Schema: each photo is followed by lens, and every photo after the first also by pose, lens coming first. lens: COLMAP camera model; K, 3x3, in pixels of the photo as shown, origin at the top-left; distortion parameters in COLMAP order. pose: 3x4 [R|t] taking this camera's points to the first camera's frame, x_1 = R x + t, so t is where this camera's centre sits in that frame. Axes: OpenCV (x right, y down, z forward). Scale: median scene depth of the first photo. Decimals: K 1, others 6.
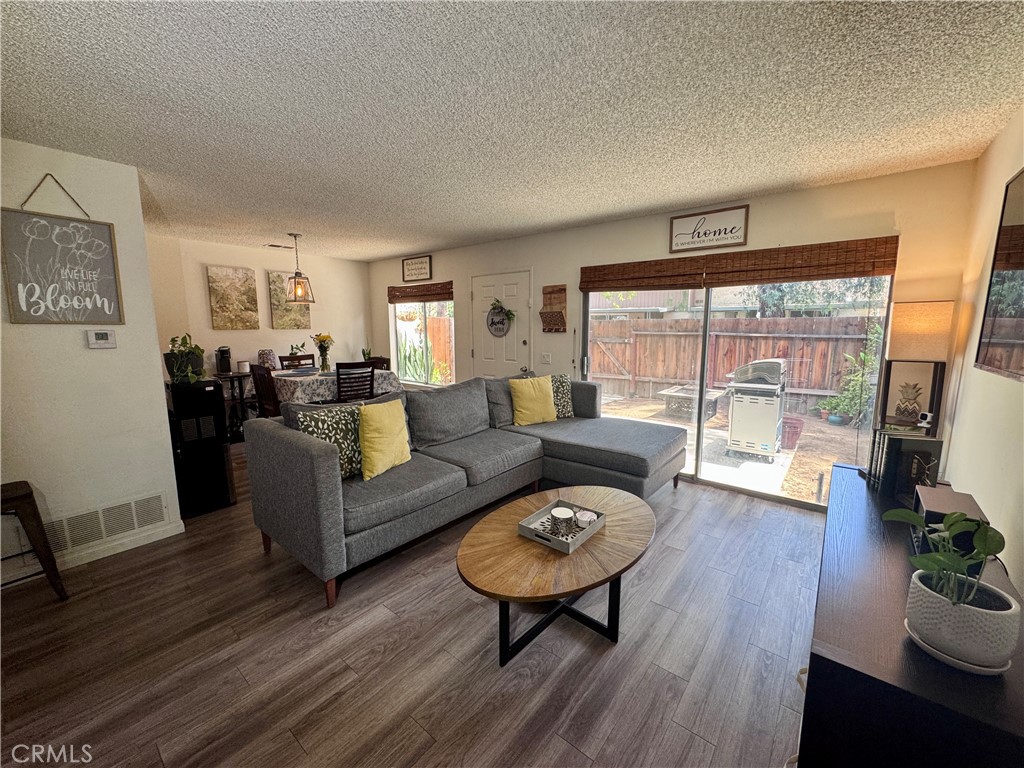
lens RADIAL K [[410.5, 0, 513.4], [0, 410.5, 382.2], [0, 0, 1]] dist [-0.005756, 0.000106]
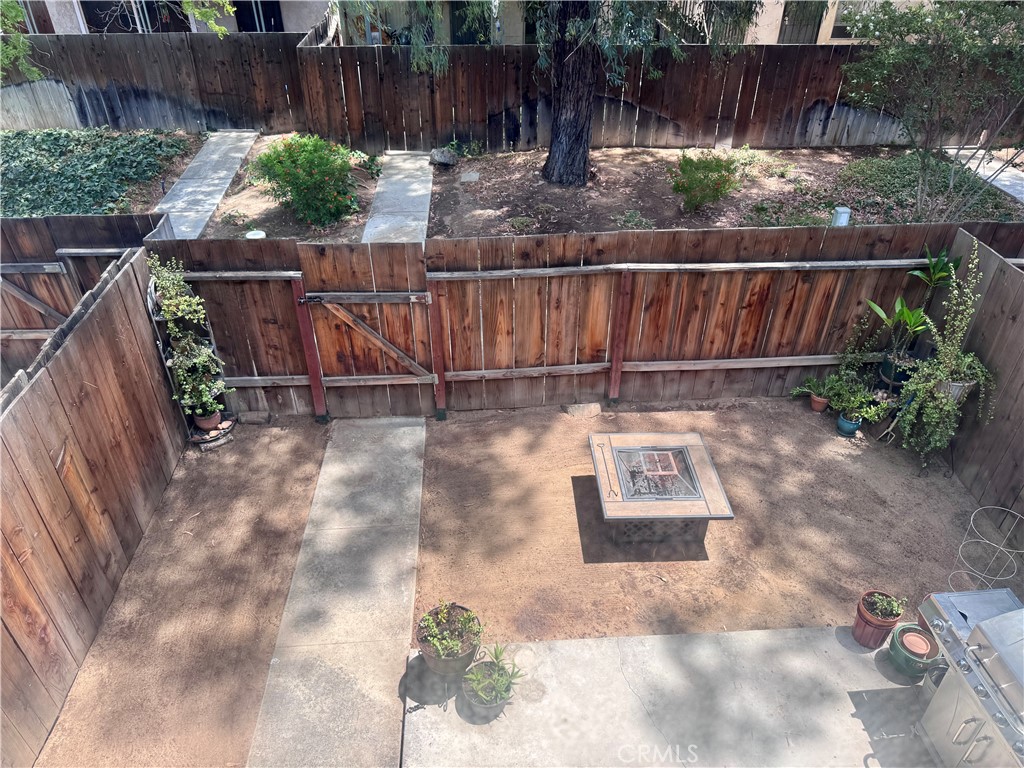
lens RADIAL K [[729.3, 0, 514.3], [0, 729.3, 394.8], [0, 0, 1]] dist [0.067751, -0.065853]
pose [[0.737424, -0.397347, 0.546189, -0.047943], [0.087049, 0.857818, 0.506527, -0.343613], [-0.669798, -0.325980, 0.667164, 0.465957]]
